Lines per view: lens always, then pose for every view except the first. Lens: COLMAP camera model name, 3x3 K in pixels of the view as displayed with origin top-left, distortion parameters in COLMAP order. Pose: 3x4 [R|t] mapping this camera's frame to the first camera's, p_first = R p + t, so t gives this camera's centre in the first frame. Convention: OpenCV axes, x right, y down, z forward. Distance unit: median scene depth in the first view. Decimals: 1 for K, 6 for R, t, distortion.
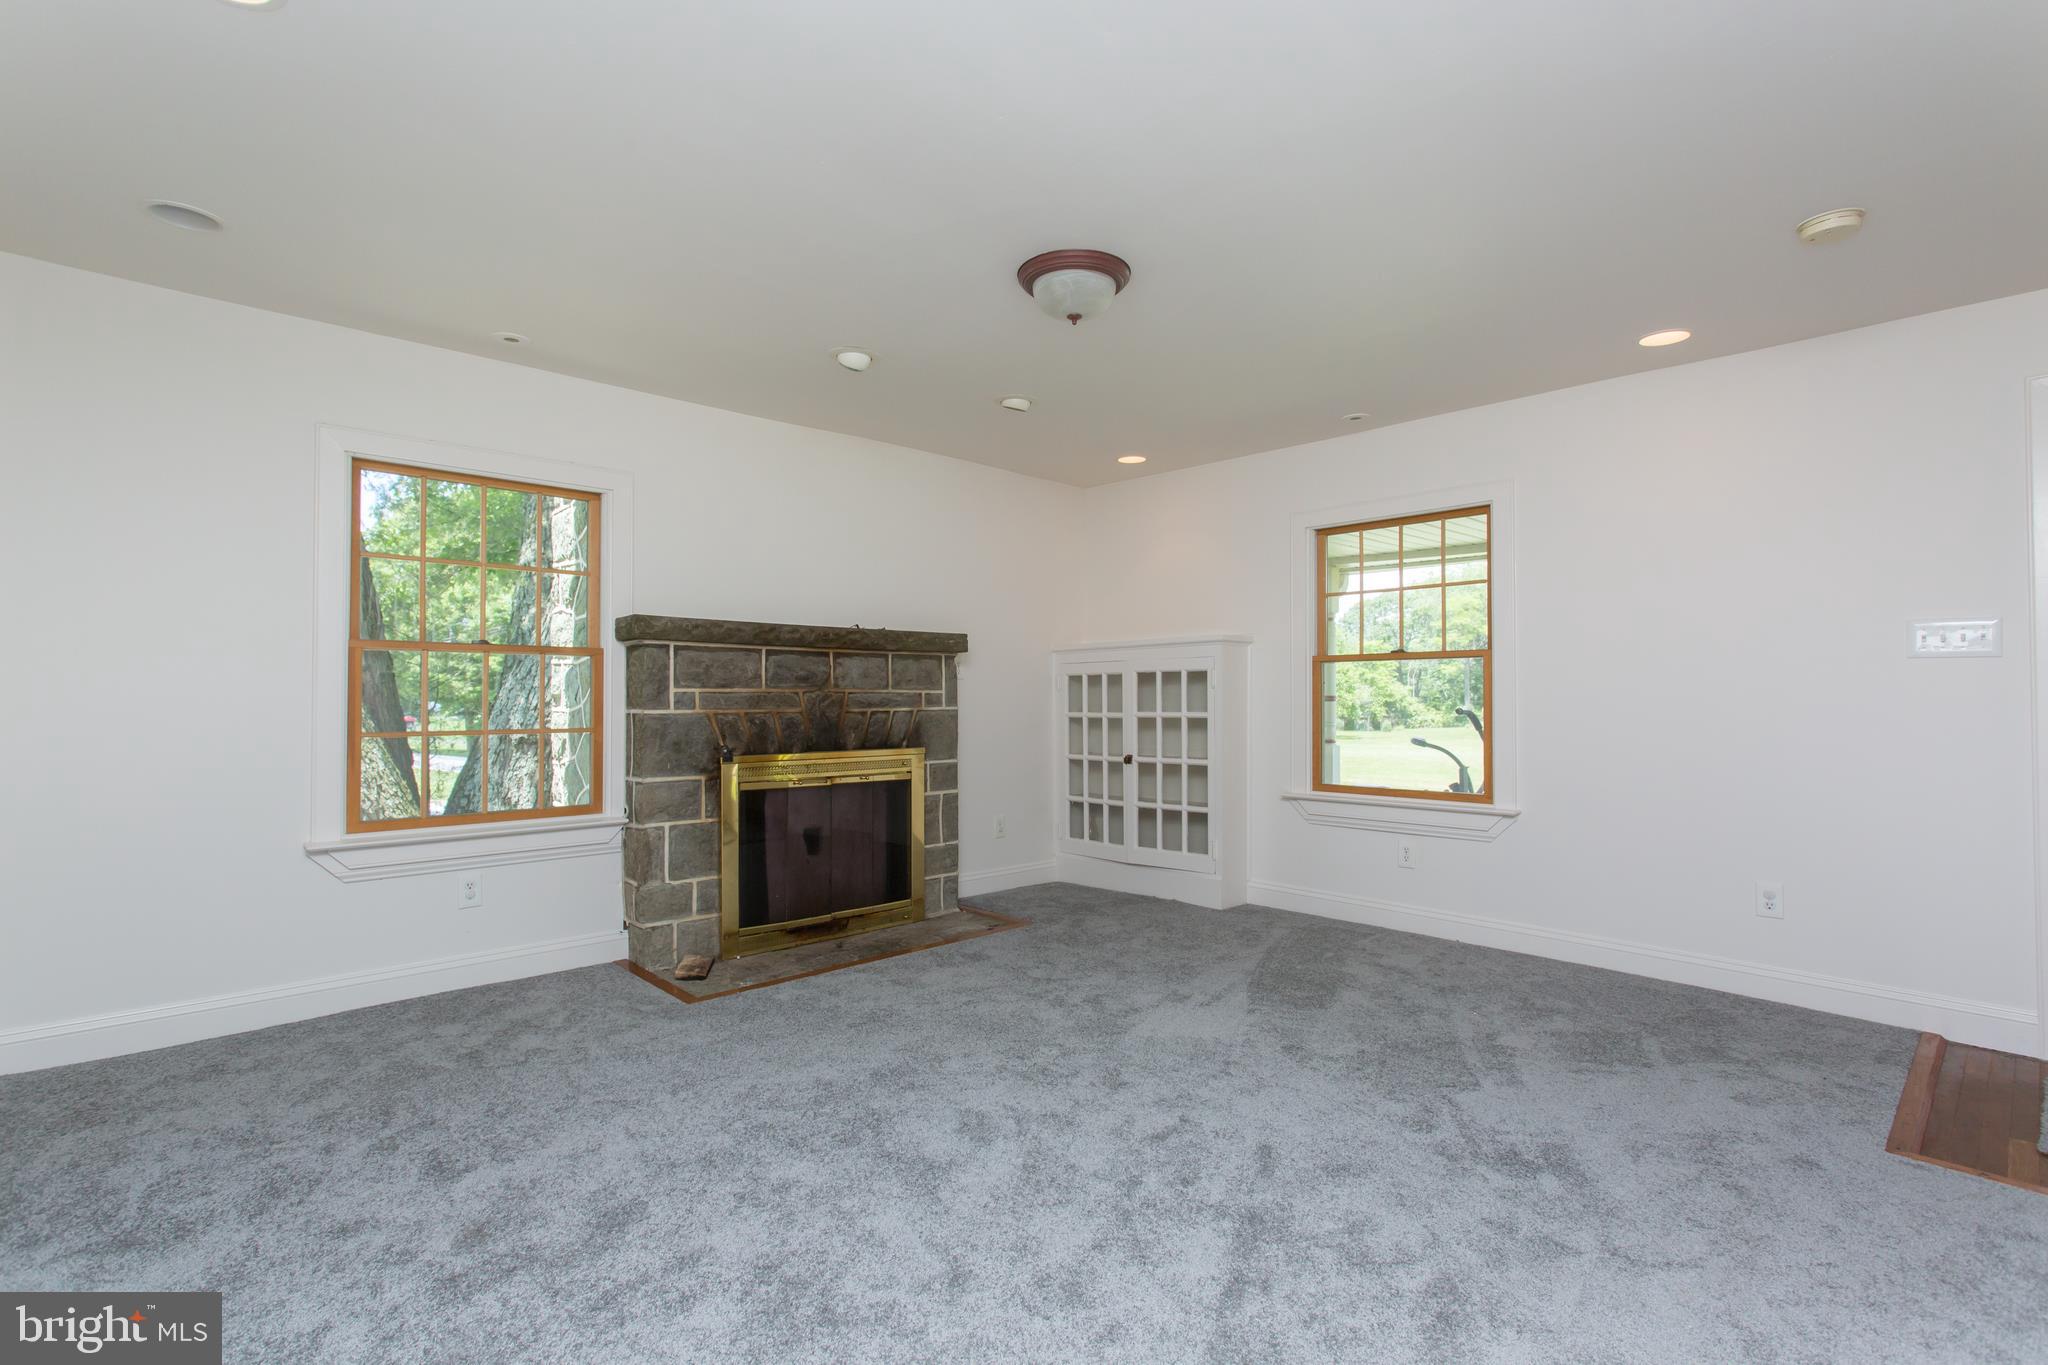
lens RADIAL K [[998.2, 0, 1023.5], [0, 998.2, 684.8], [0, 0, 1]] dist [0.004400, 0.000773]
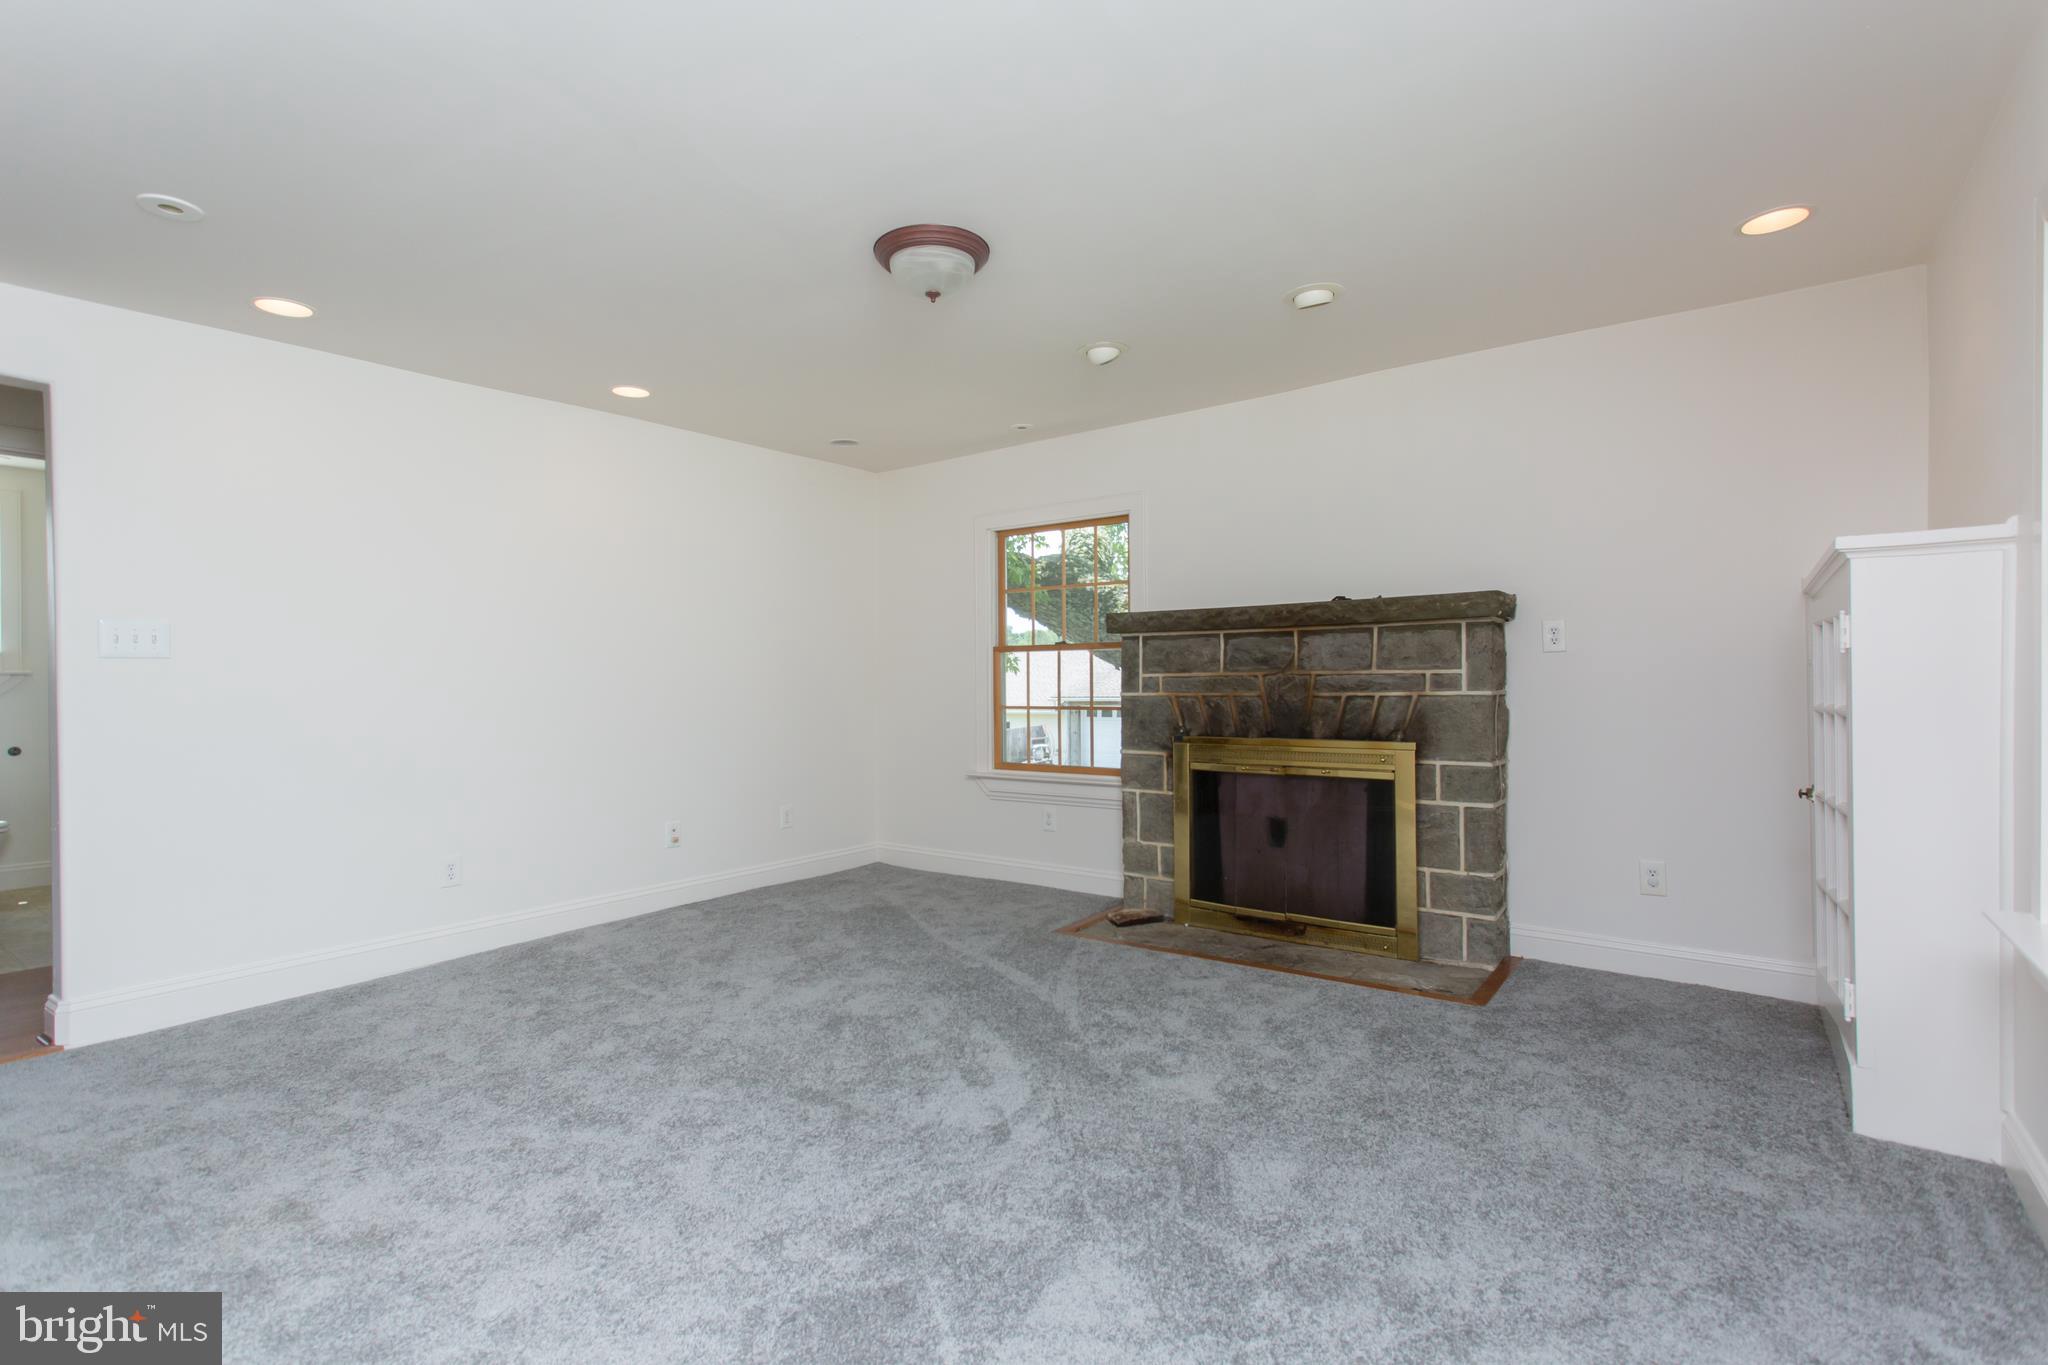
lens RADIAL K [[998.2, 0, 1023.5], [0, 998.2, 684.8], [0, 0, 1]] dist [0.004400, 0.000773]
pose [[0.143888, -0.003868, -0.989586, 0.699216], [0.018168, 0.999834, -0.001266, 0.013789], [0.989427, -0.017796, 0.143935, 0.636800]]
